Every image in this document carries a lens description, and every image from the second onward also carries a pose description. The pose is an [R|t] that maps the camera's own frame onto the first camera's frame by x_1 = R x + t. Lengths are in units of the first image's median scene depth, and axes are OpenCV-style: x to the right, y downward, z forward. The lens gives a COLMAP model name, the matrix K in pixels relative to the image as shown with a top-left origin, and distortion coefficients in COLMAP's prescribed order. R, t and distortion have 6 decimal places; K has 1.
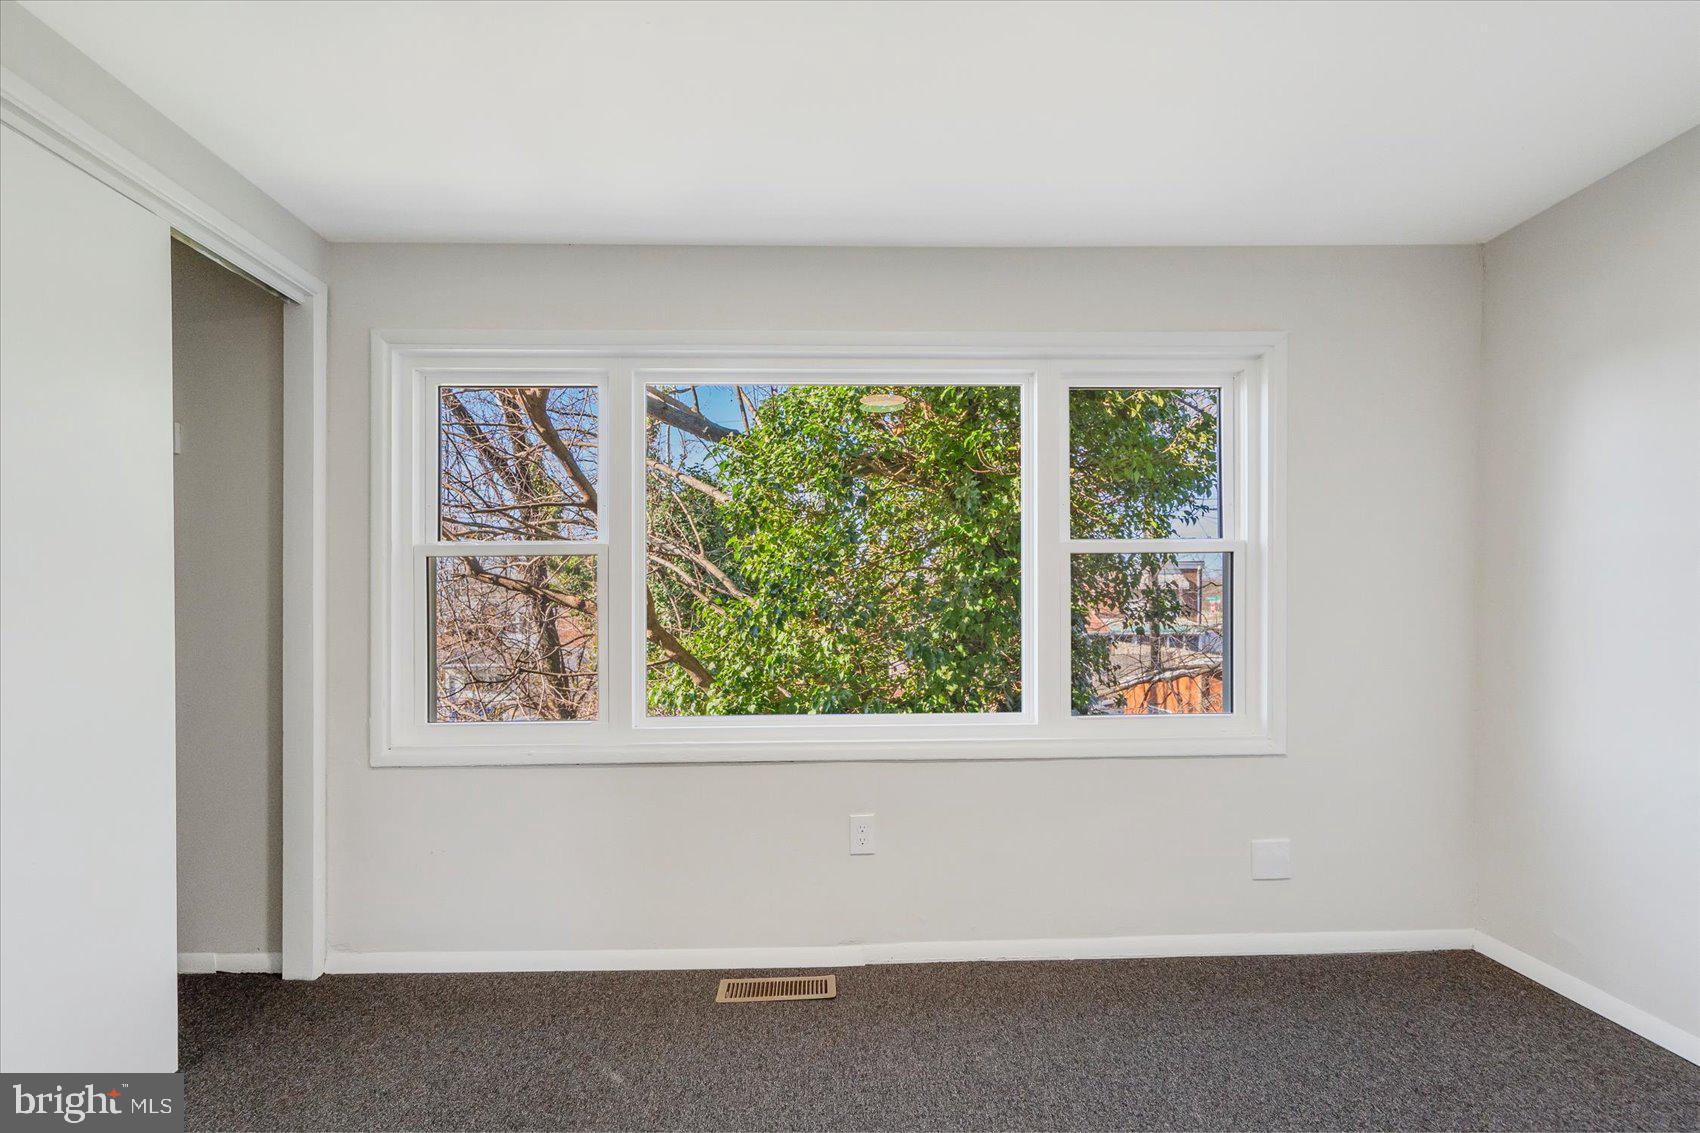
lens RADIAL K [[810.4, 0, 851.8], [0, 810.4, 618.2], [0, 0, 1]] dist [0.001917, 0.000722]
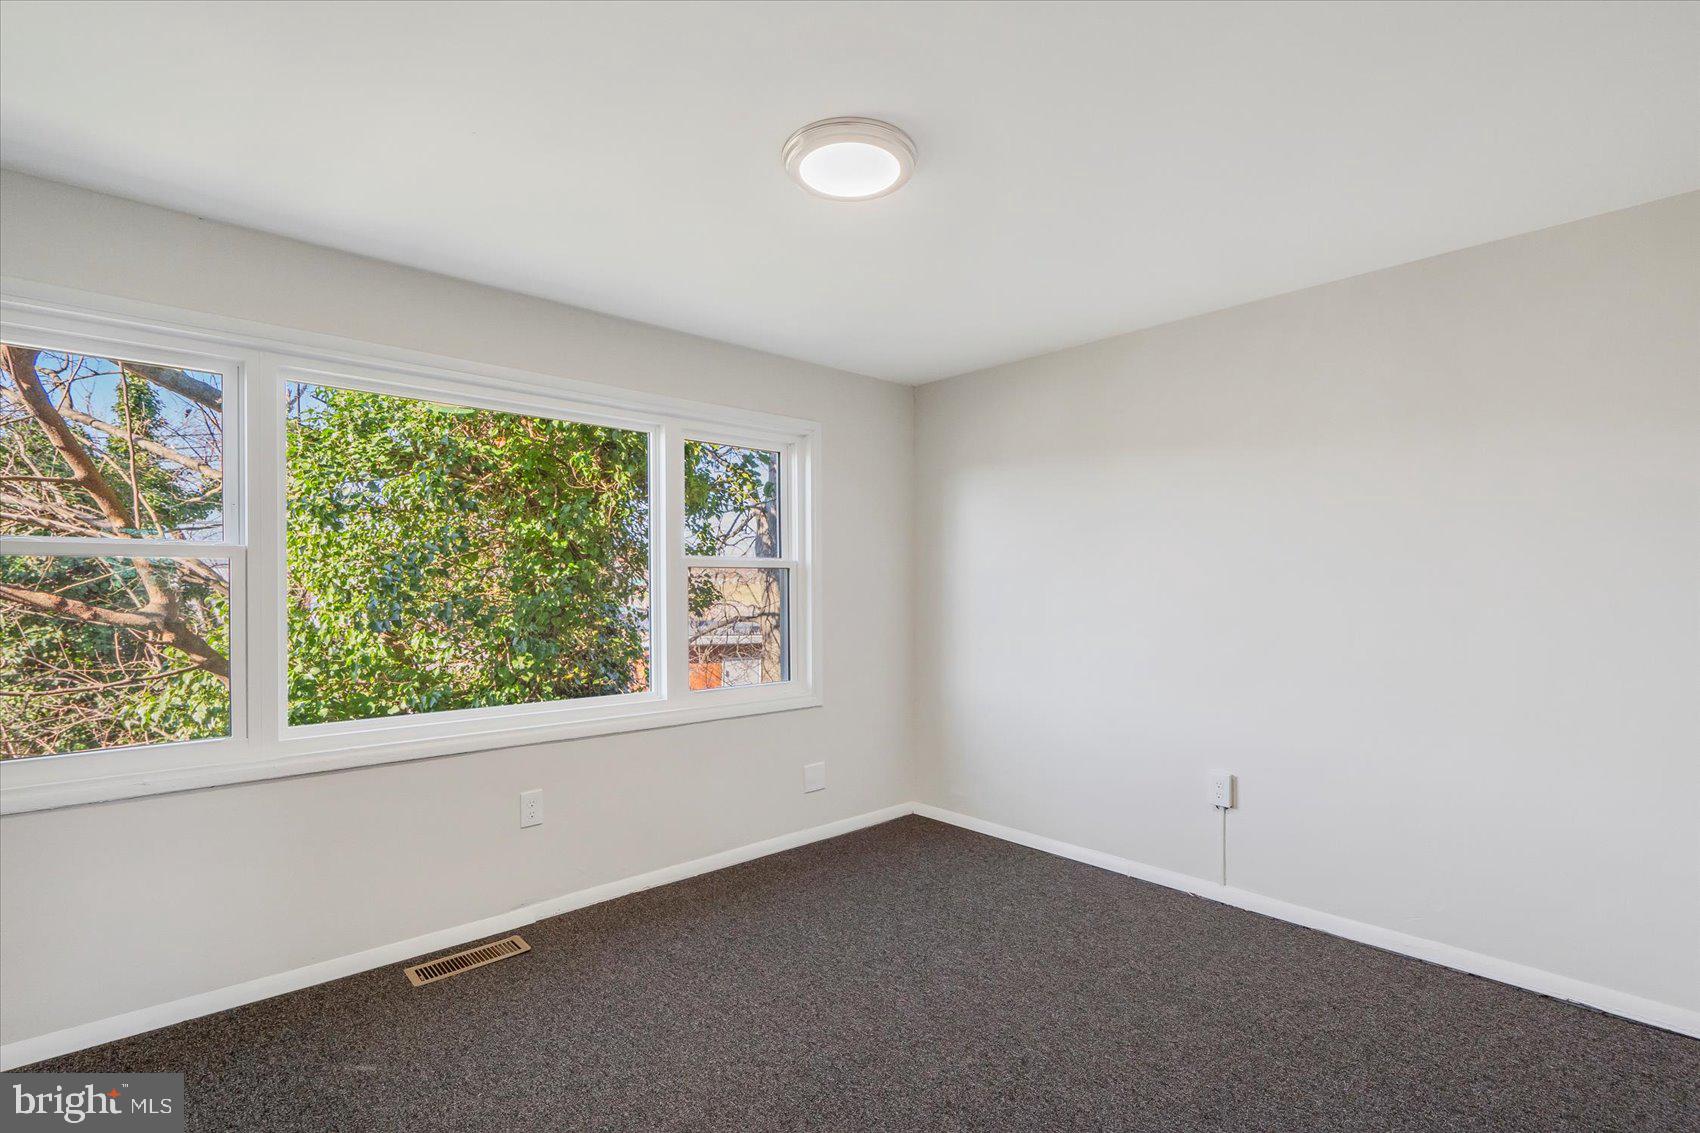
lens RADIAL K [[772.5, 0, 850.9], [0, 772.5, 588.6], [0, 0, 1]] dist [-0.001182, -0.000210]
pose [[0.771460, 0.003429, 0.636269, -0.332181], [0.003864, 0.999942, -0.010073, -0.032602], [-0.636266, 0.010230, 0.771402, -0.134533]]
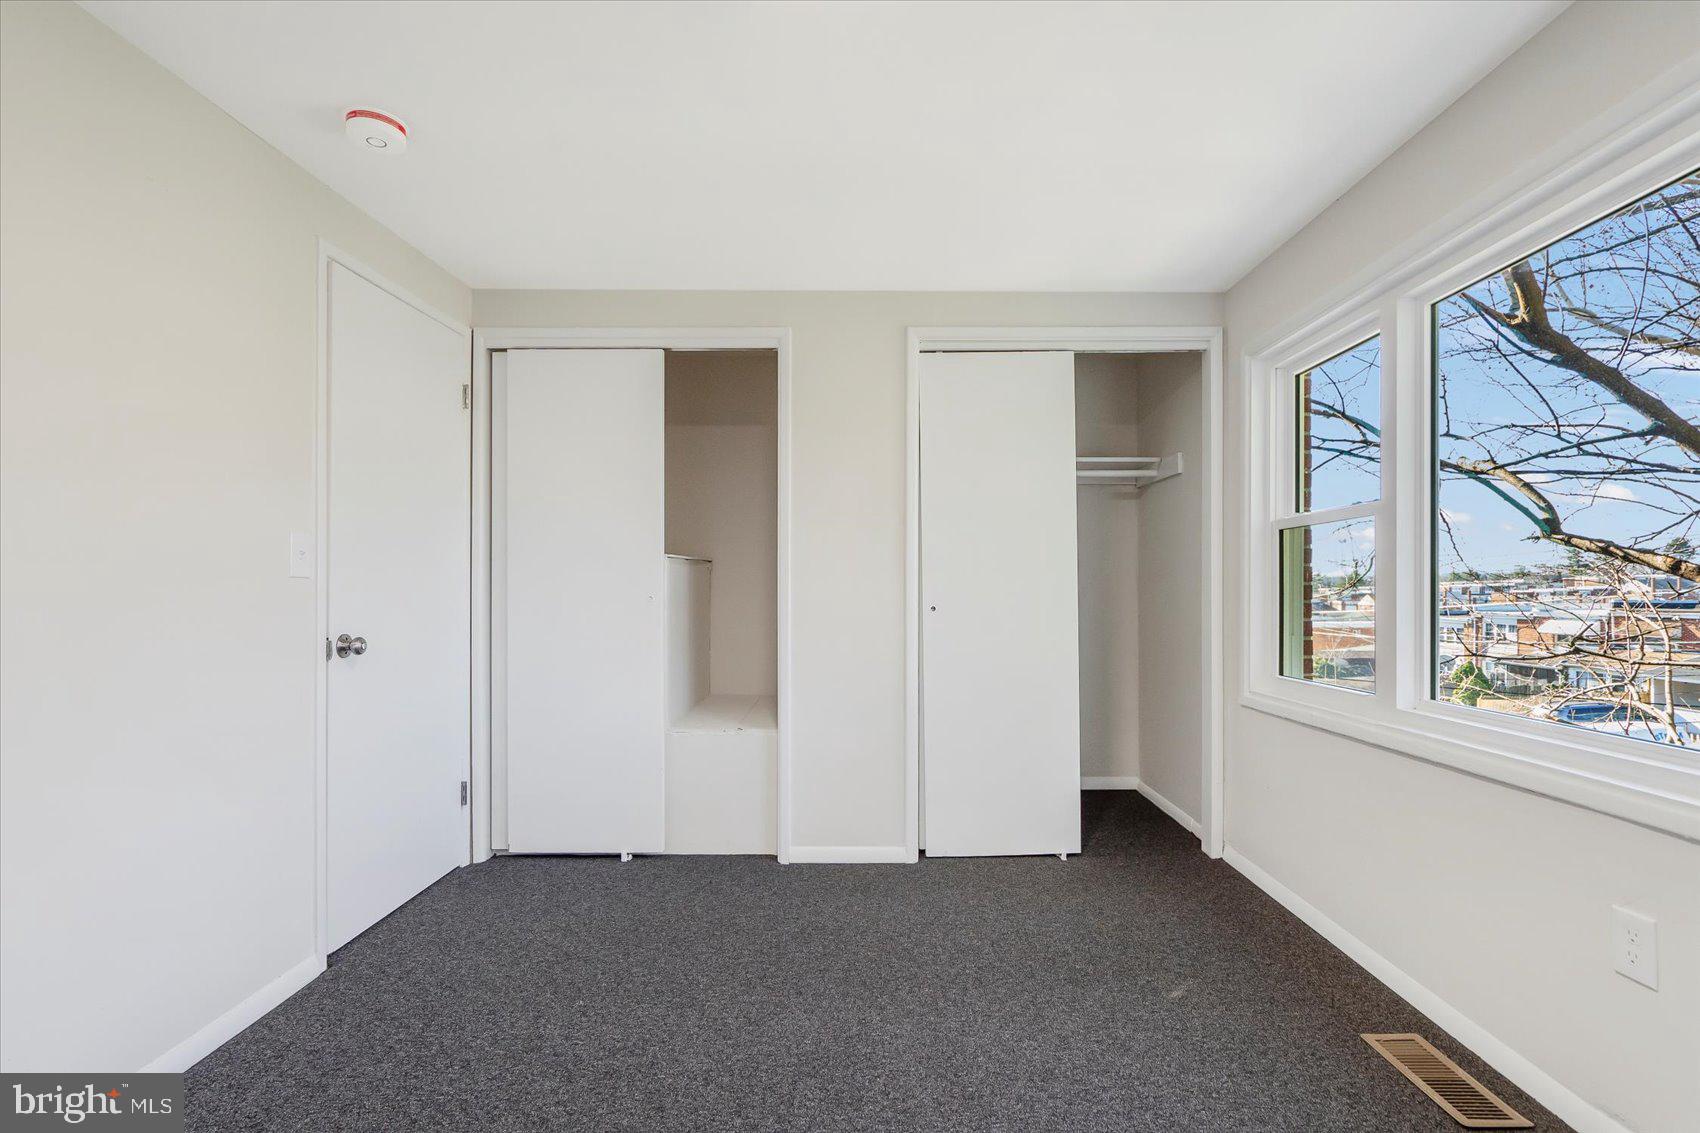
lens RADIAL K [[772.5, 0, 850.9], [0, 772.5, 588.6], [0, 0, 1]] dist [-0.001182, -0.000210]
pose [[-0.041035, 0.002351, -0.999155, 0.586837], [-0.005719, 0.999980, 0.002588, 0.007659], [0.999141, 0.005820, -0.041021, 0.444428]]
